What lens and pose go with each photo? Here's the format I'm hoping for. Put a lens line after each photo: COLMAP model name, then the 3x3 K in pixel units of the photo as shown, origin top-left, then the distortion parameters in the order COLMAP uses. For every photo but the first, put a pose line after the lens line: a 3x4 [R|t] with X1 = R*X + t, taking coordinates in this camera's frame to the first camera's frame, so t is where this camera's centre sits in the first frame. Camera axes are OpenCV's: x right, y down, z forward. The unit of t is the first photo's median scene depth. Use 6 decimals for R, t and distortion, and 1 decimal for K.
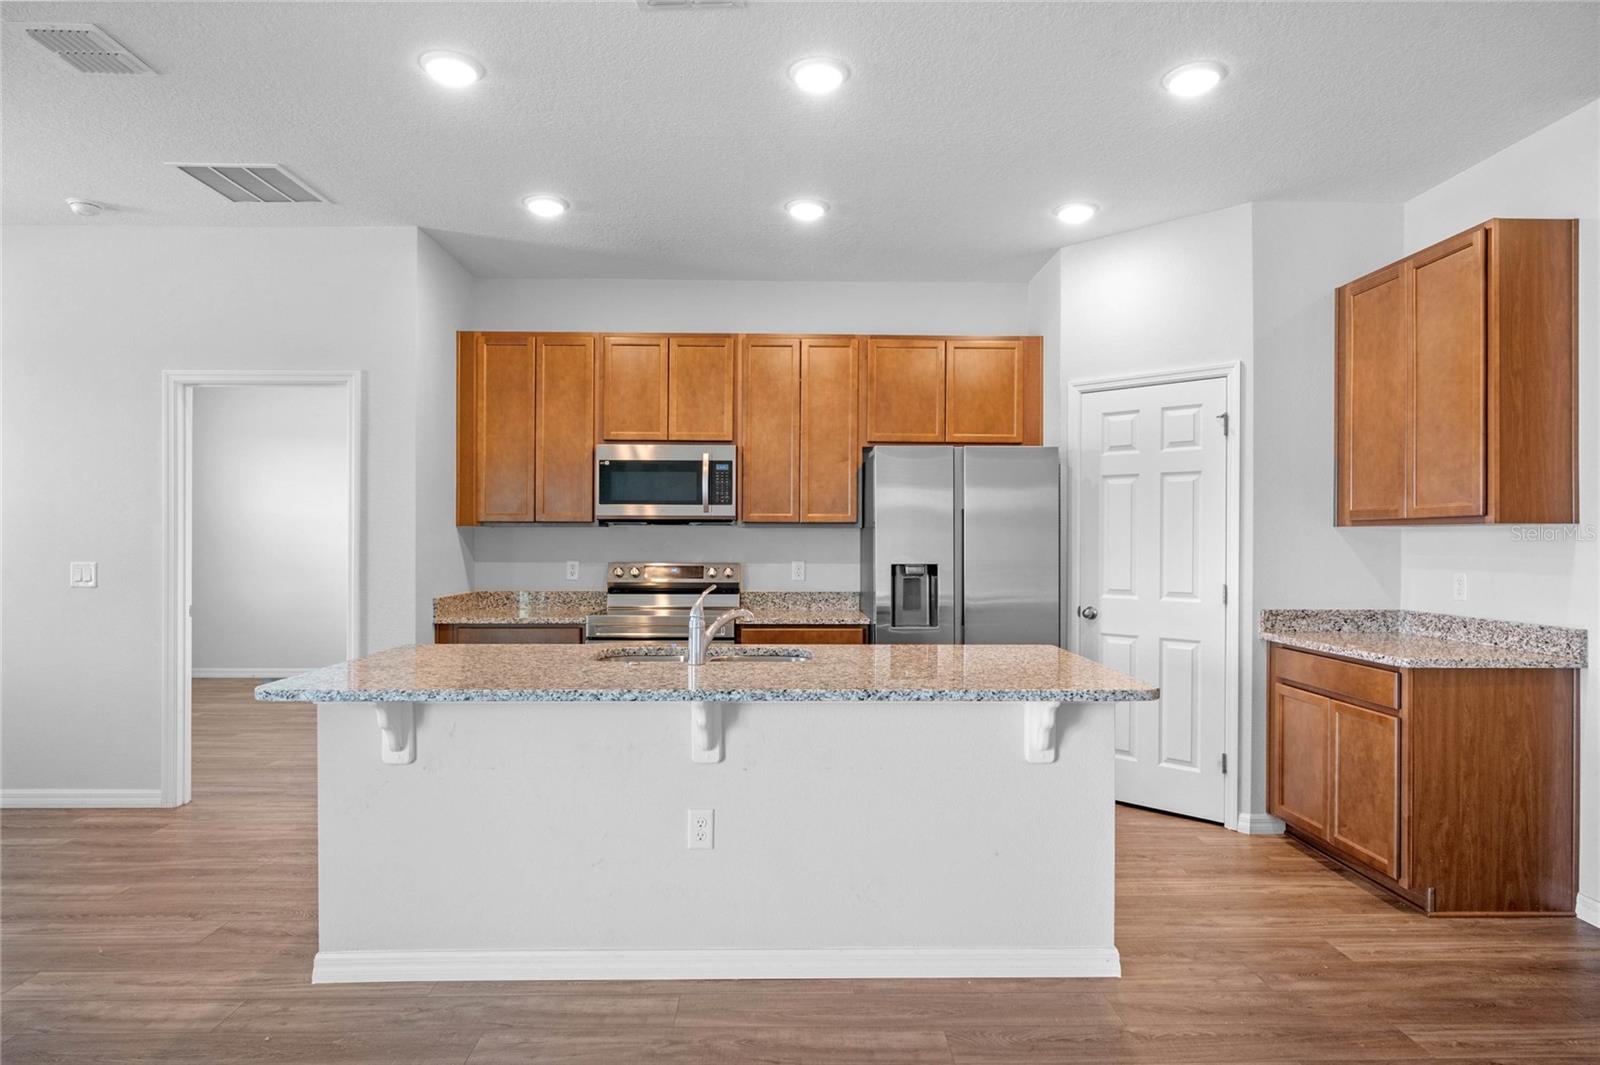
lens RADIAL K [[926.4, 0, 800.0], [0, 926.4, 532.5], [0, 0, 1]] dist [0.000191, 0.000222]
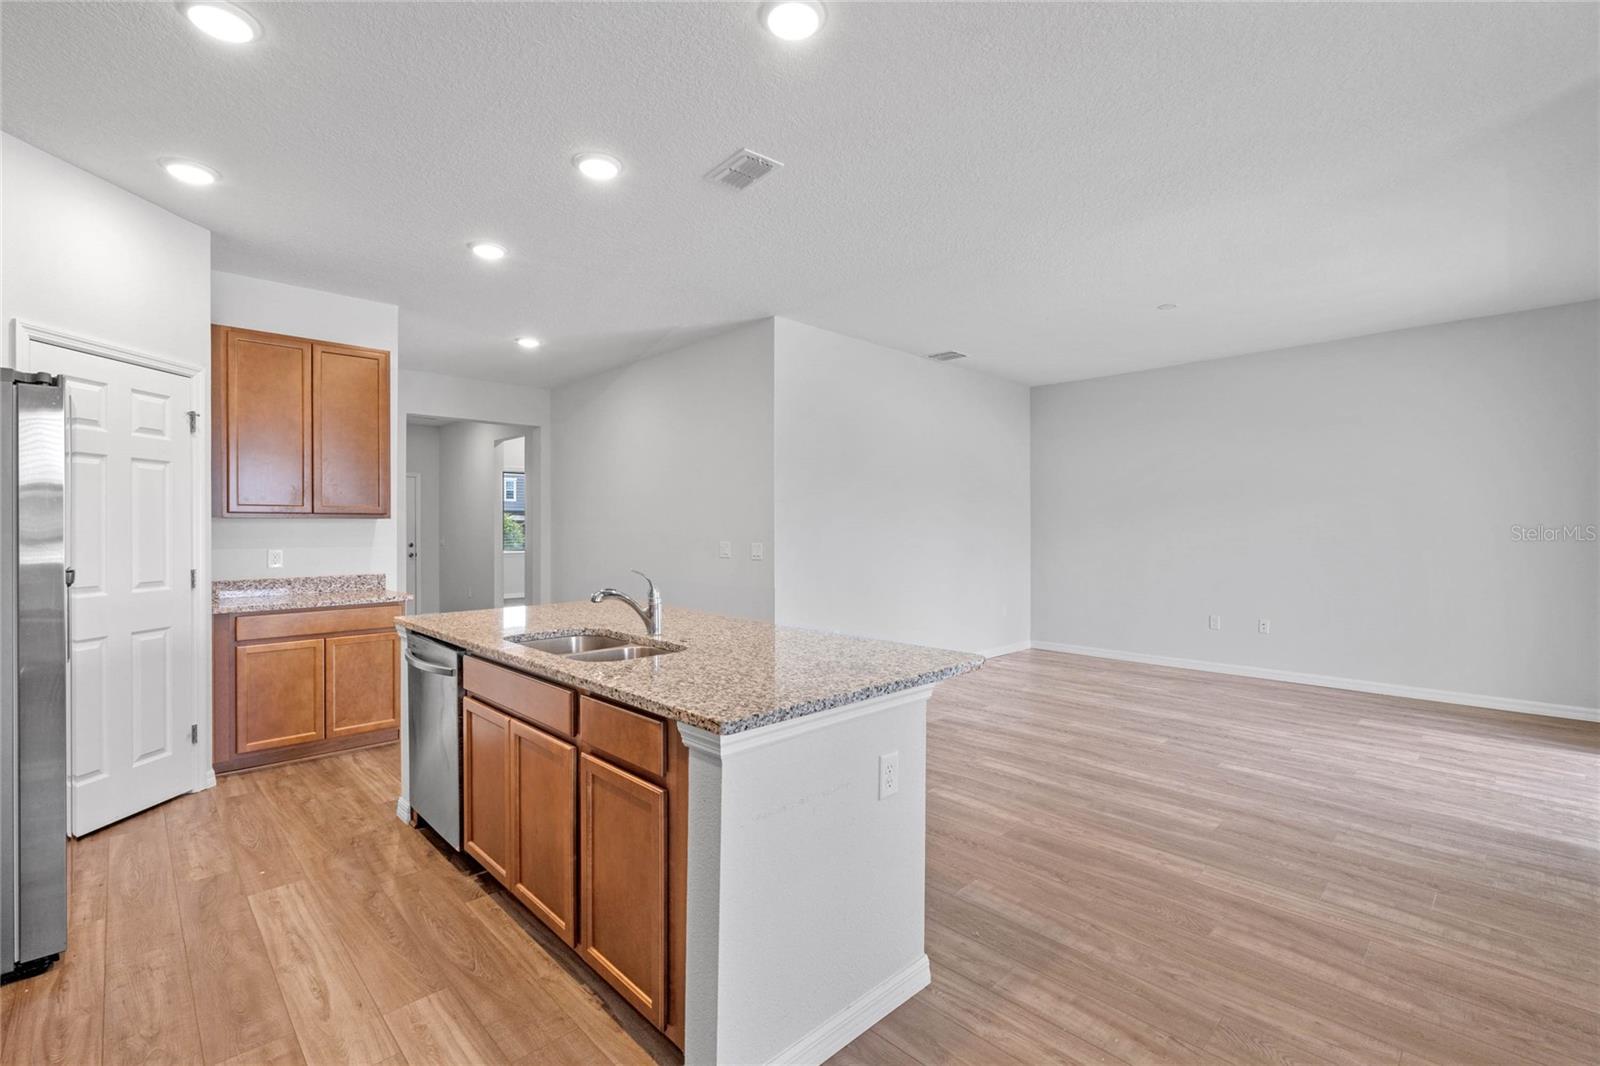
lens RADIAL K [[710.7, 0, 800.0], [0, 710.7, 533.0], [0, 0, 1]] dist [0.001351, 0.000092]
pose [[-0.679609, -0.008490, 0.733525, -0.579873], [-0.005632, 0.999964, 0.006356, 0.003621], [-0.733553, 0.000189, -0.679633, 0.953078]]
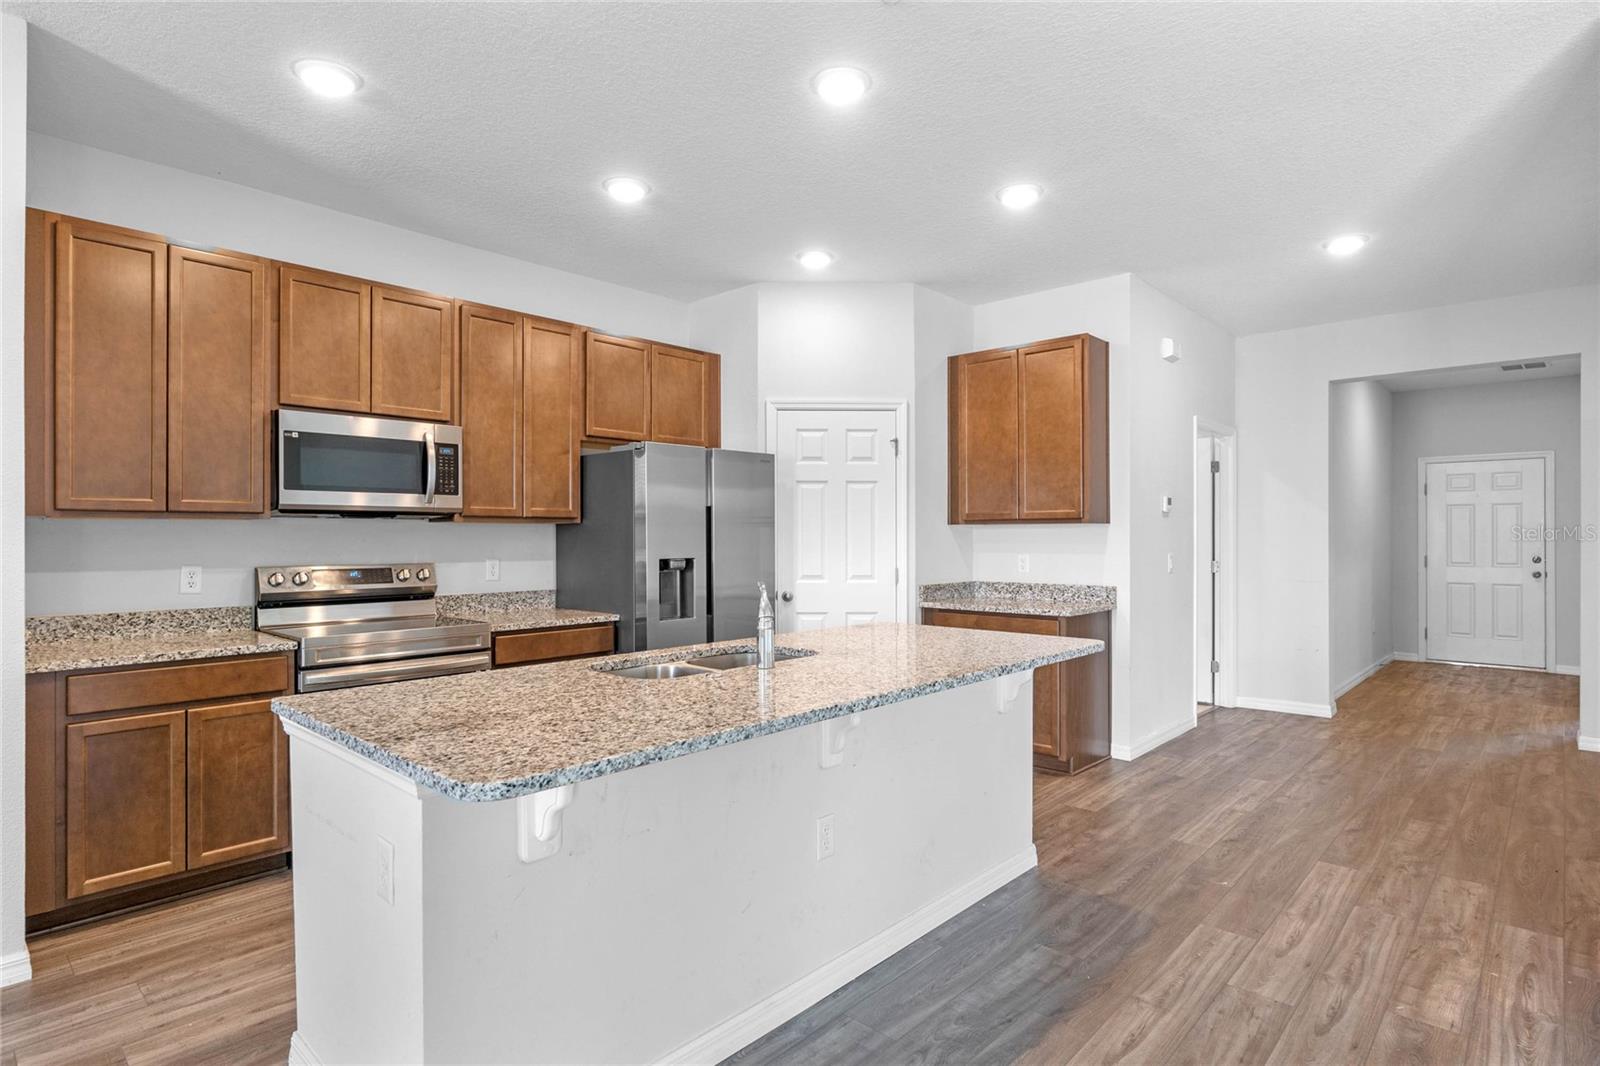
lens RADIAL K [[822.8, 0, 800.0], [0, 822.8, 533.0], [0, 0, 1]] dist [-0.001102, -0.000103]
pose [[0.696578, -0.001311, 0.717480, -0.436387], [-0.000753, 0.999996, 0.002558, 0.003102], [-0.717481, -0.002322, 0.696574, 0.256345]]
